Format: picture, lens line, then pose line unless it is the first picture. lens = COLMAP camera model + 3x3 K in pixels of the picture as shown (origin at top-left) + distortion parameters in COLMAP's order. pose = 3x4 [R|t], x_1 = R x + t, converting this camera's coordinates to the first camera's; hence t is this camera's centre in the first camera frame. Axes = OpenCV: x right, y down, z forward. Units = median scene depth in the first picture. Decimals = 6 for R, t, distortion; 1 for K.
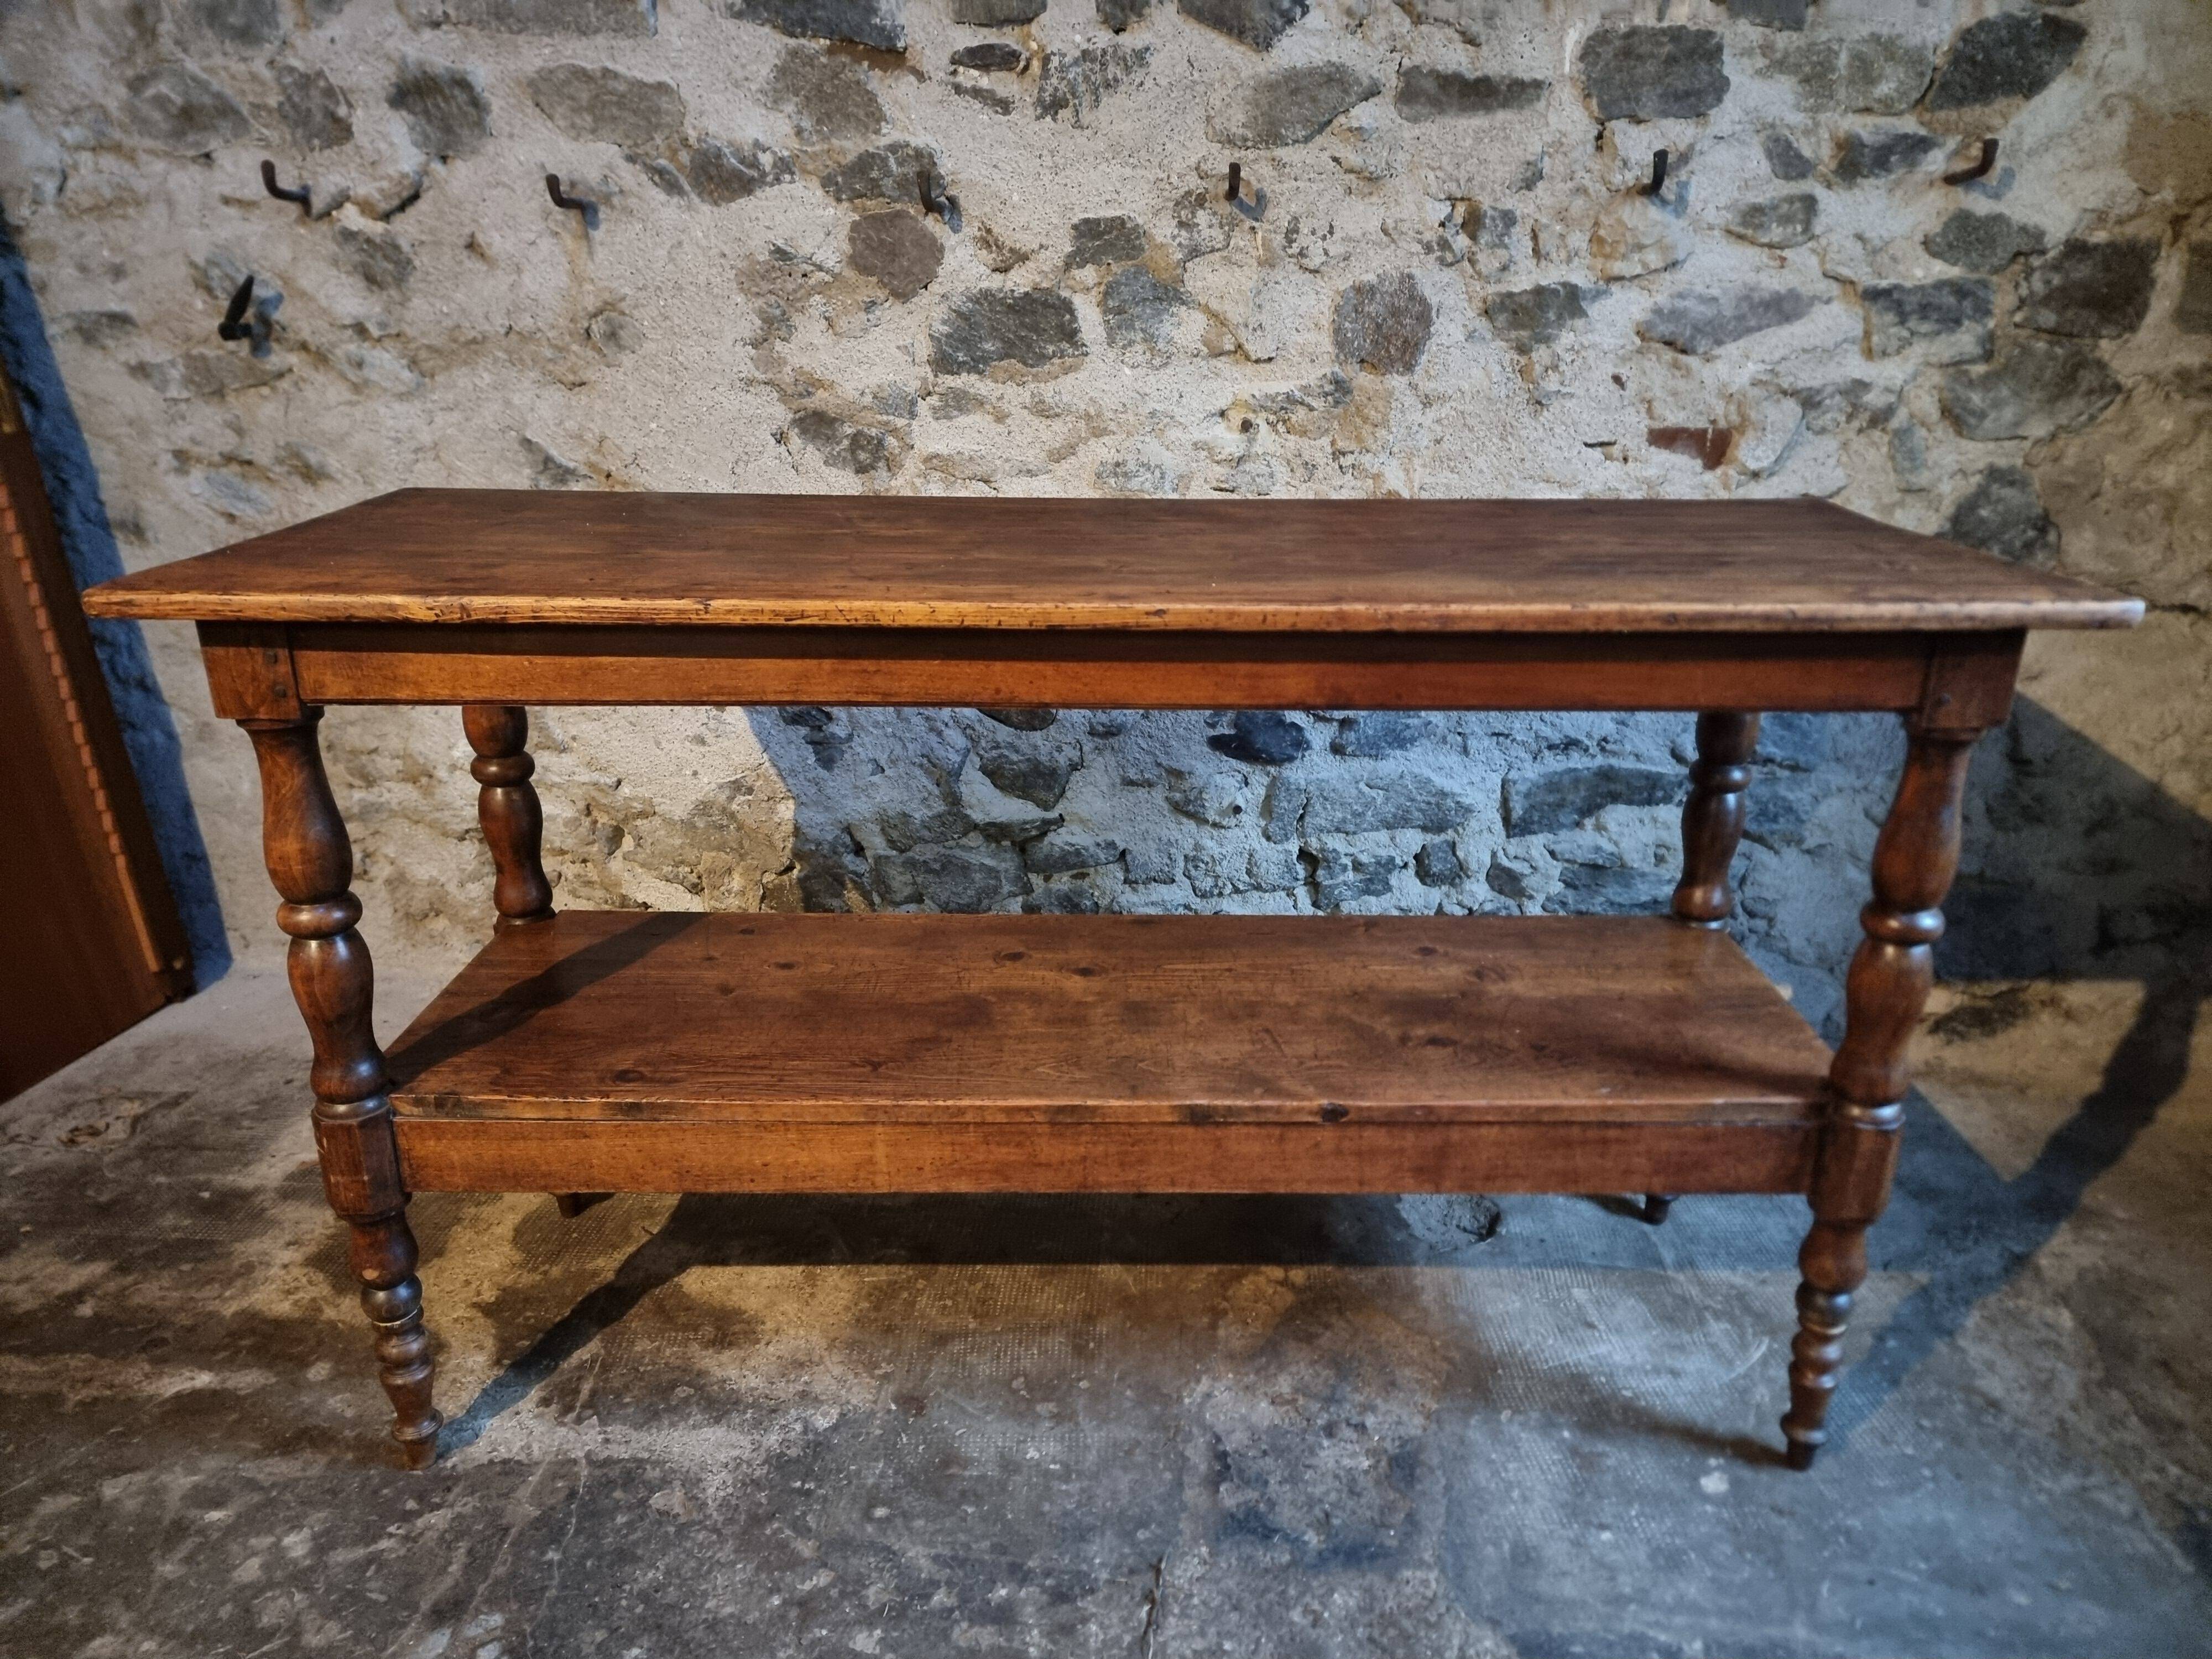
lens RADIAL K [[1514.0, 0, 1122.7], [0, 1514.0, 857.3], [0, 0, 1]] dist [0.066976, -0.059750]
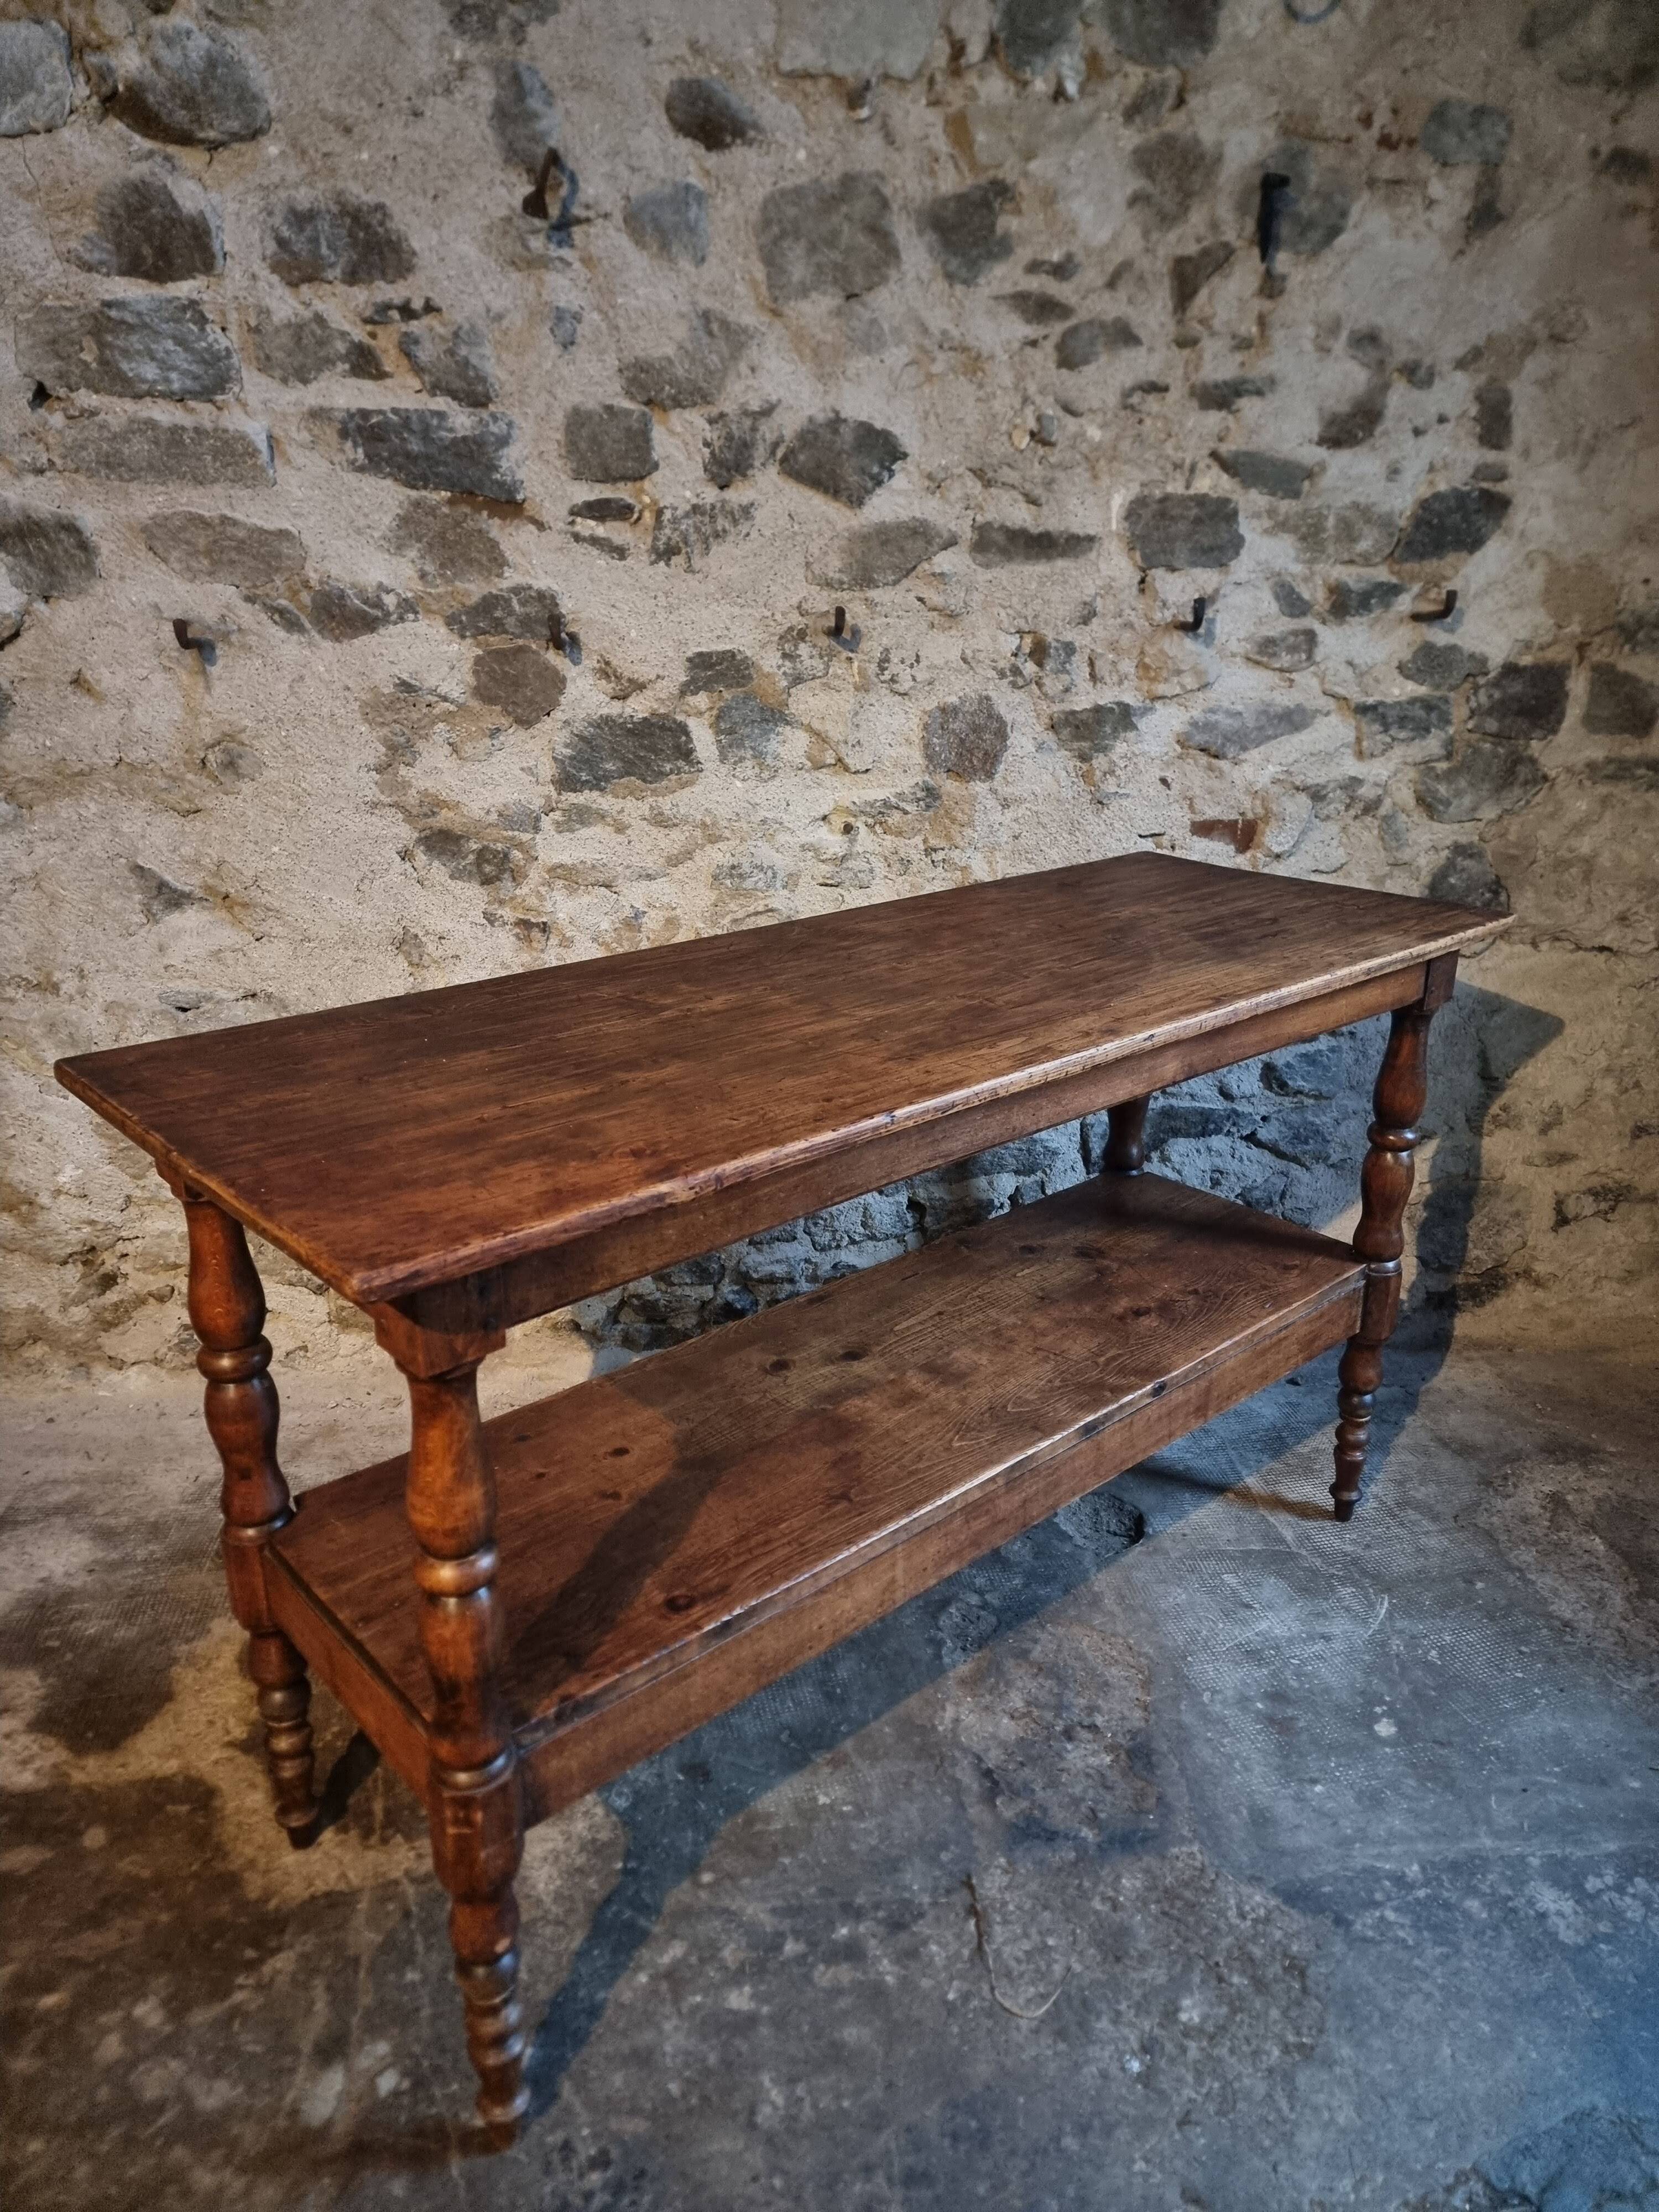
lens RADIAL K [[1514.0, 0, 811.8], [0, 1514.0, 1109.1], [0, 0, 1]] dist [0.066976, -0.059750]
pose [[0.976580, -0.078387, 0.200366, -0.188311], [0.082941, 0.996450, -0.014425, -0.069059], [-0.198524, 0.030705, 0.979615, -0.072478]]
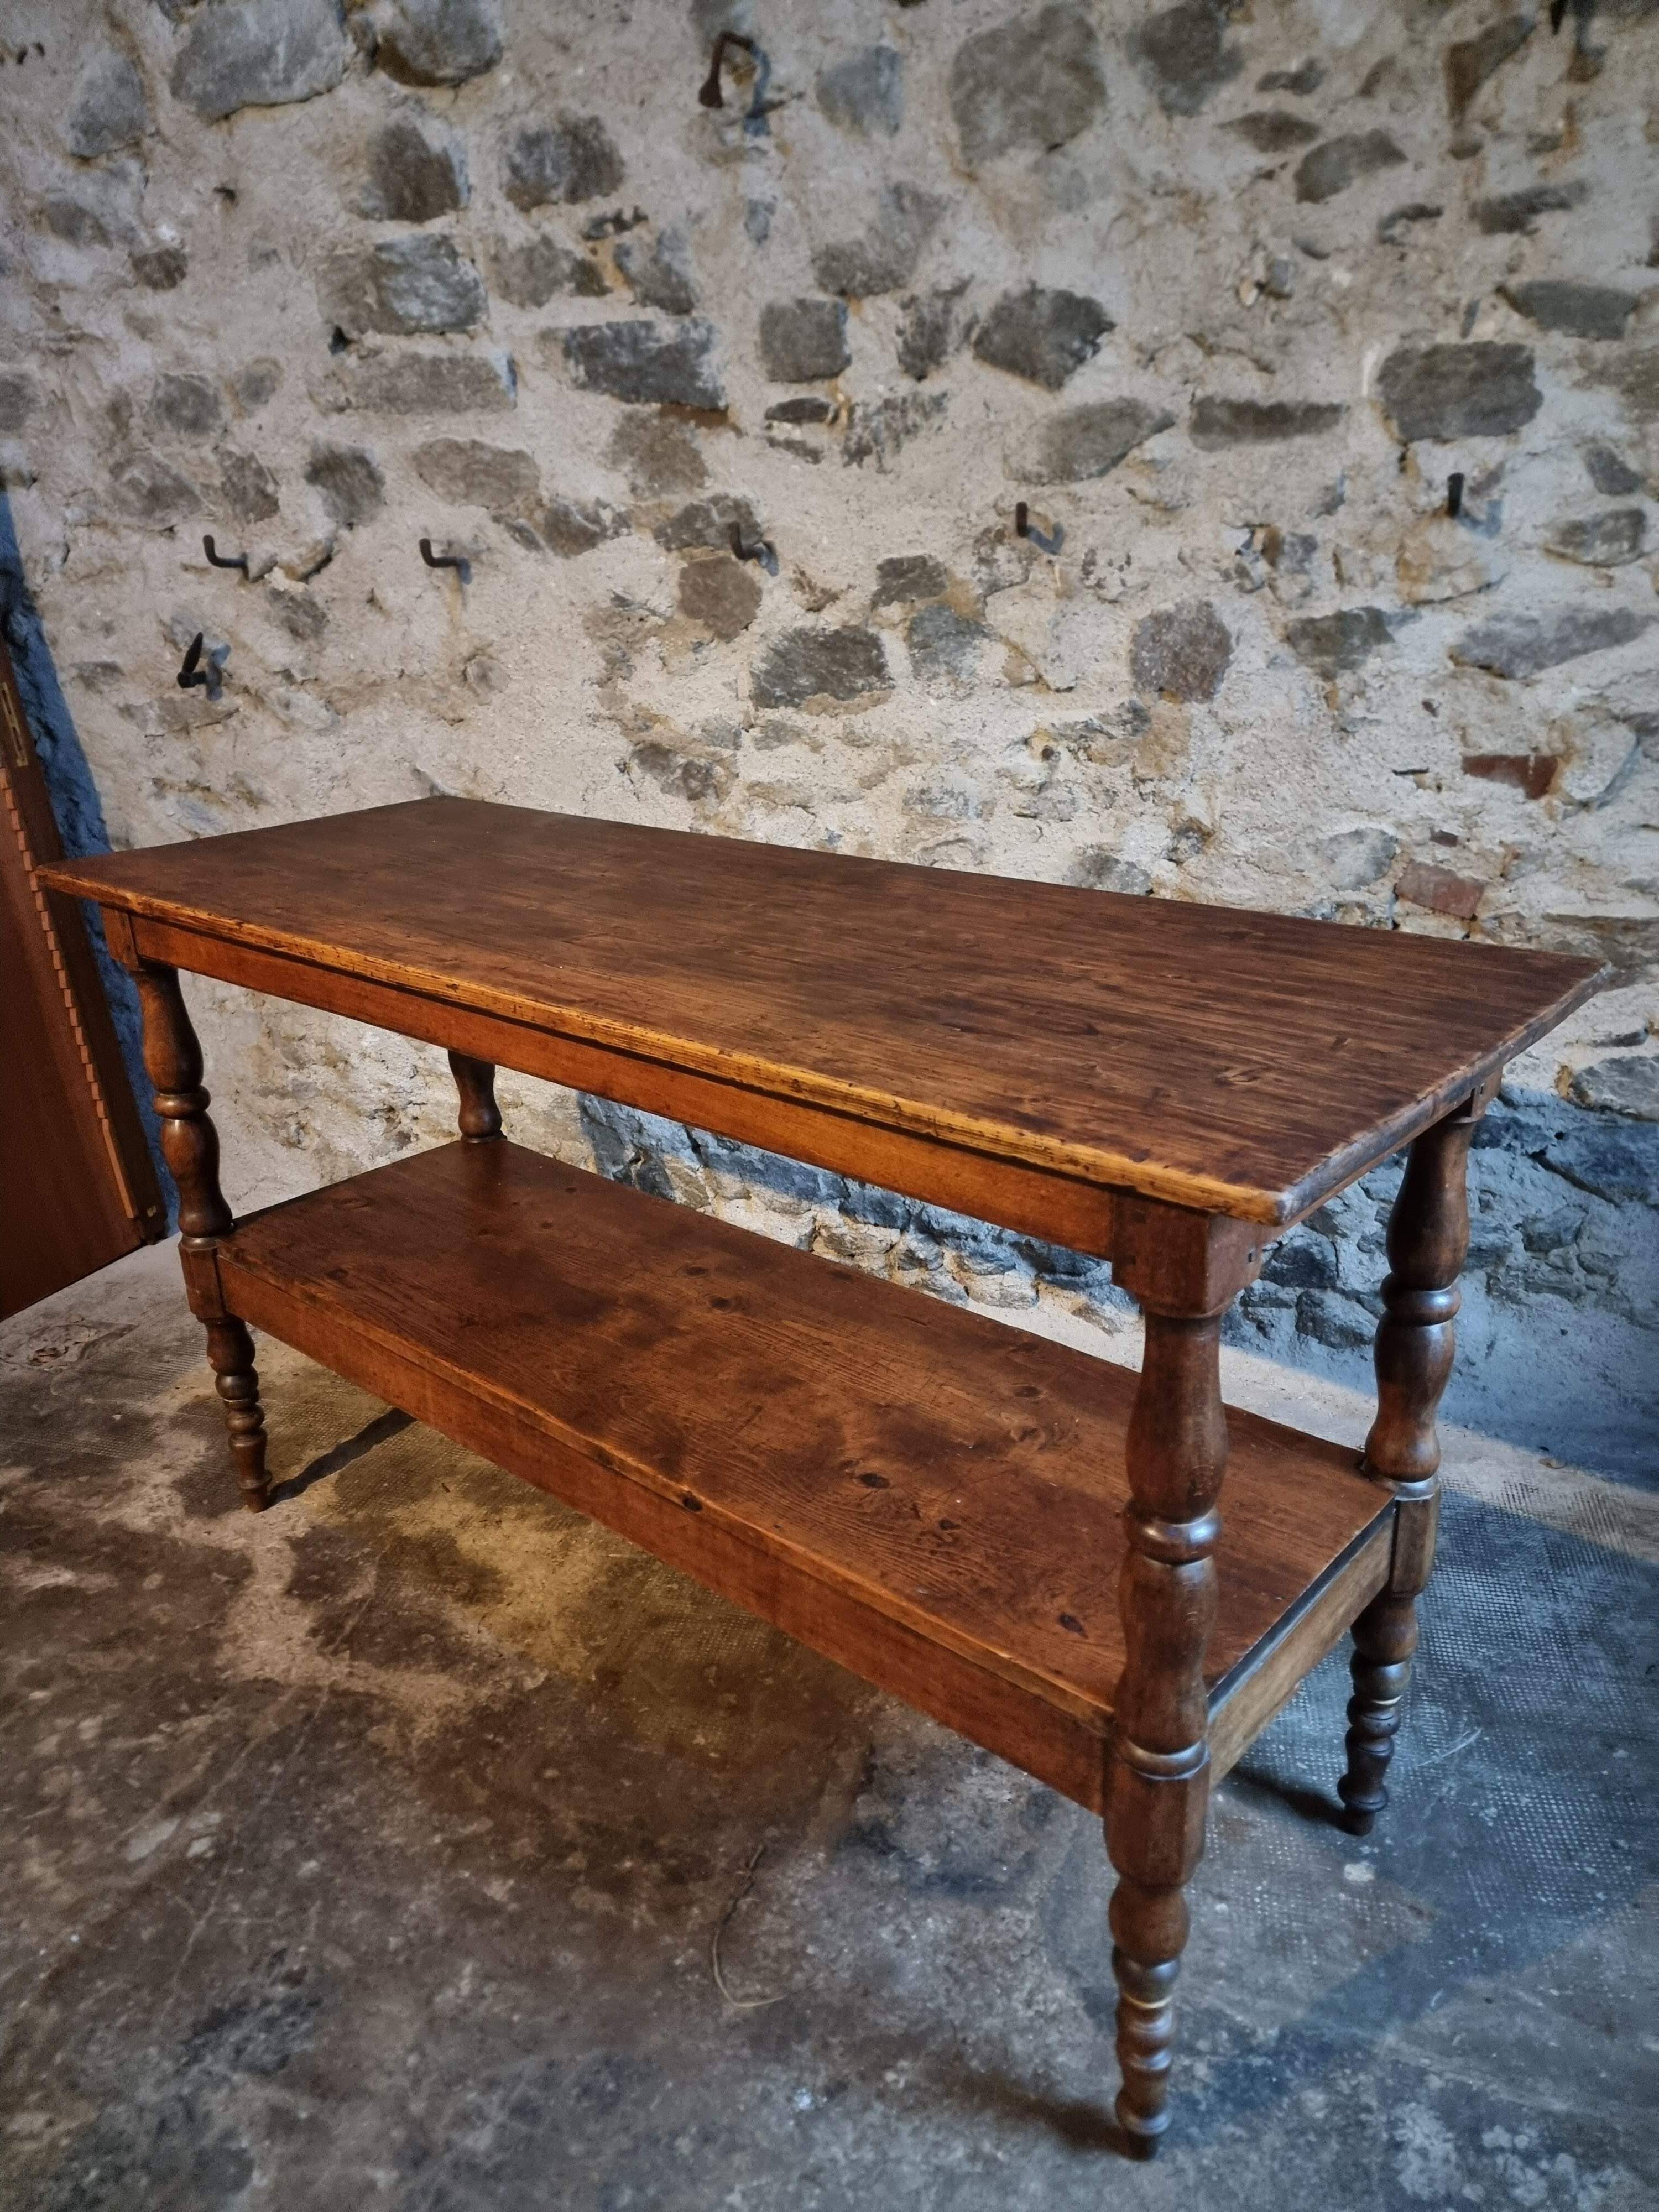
lens RADIAL K [[1514.0, 0, 830.6], [0, 1514.0, 1126.3], [0, 0, 1]] dist [0.066976, -0.059750]
pose [[0.970962, 0.049386, -0.234081, 0.197163], [-0.047301, 0.998775, 0.014517, -0.046169], [0.234512, -0.003023, 0.972109, -0.017248]]
